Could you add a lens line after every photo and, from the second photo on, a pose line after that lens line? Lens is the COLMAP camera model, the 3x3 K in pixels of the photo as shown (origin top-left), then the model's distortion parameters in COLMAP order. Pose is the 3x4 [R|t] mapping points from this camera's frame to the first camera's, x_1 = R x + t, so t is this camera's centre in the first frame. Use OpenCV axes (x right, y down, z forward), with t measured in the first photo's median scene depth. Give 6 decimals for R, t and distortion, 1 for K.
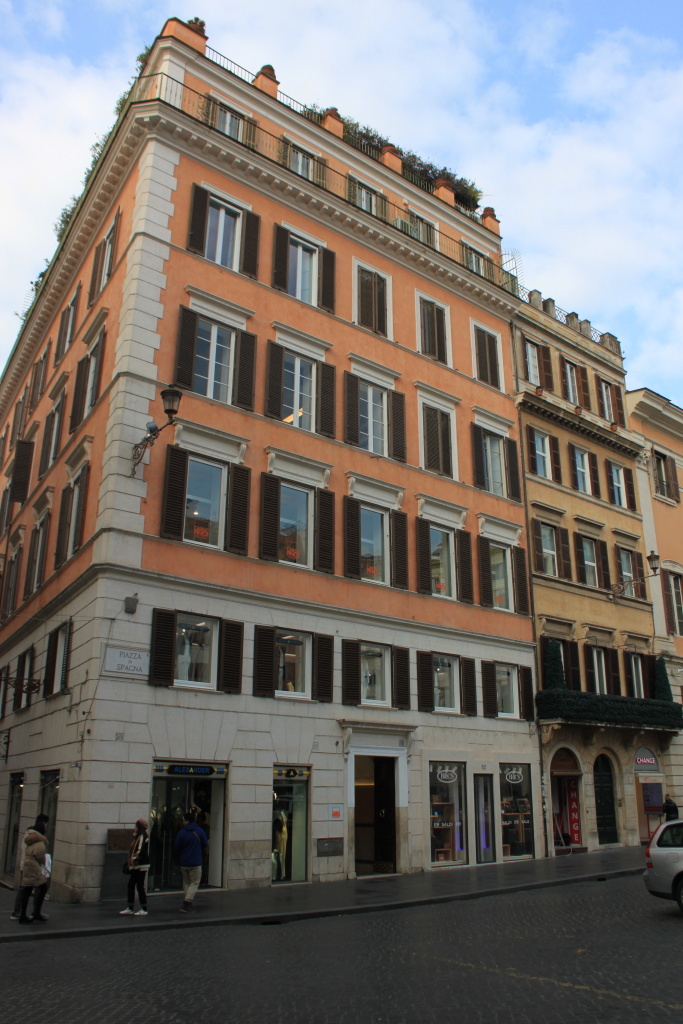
lens RADIAL K [[950.1, 0, 338.8], [0, 950.1, 520.6], [0, 0, 1]] dist [-0.178038, 0.153590]
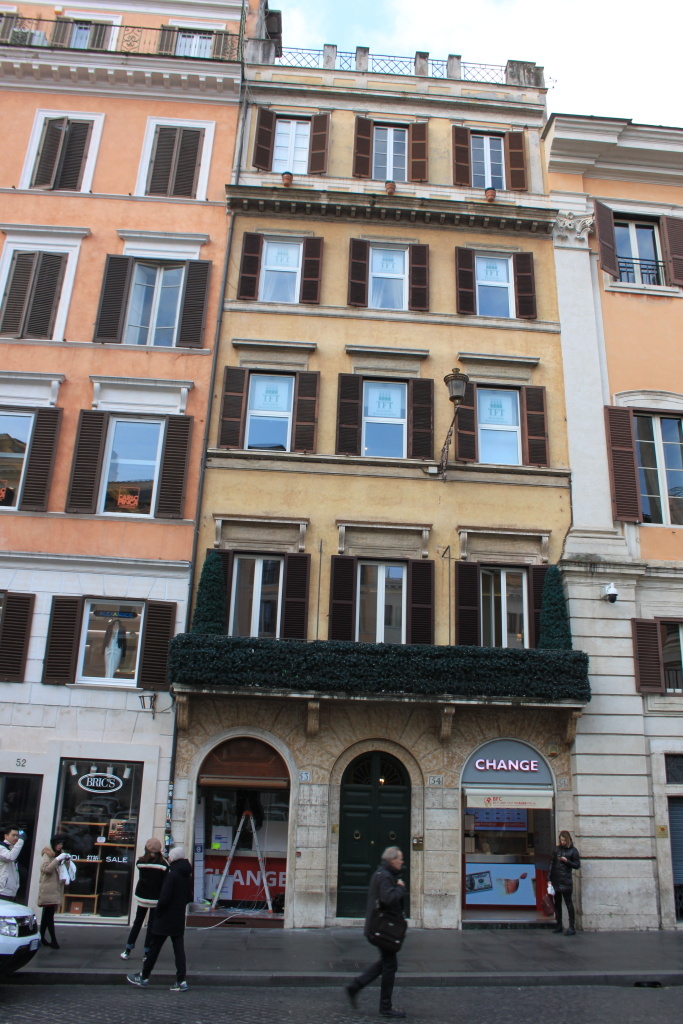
lens RADIAL K [[950.1, 0, 350.8], [0, 950.1, 516.4], [0, 0, 1]] dist [-0.178038, 0.153590]
pose [[0.789684, -0.173727, -0.588403, 0.605444], [0.146892, 0.984714, -0.093597, 0.160982], [0.595669, -0.012520, 0.803133, 0.536903]]
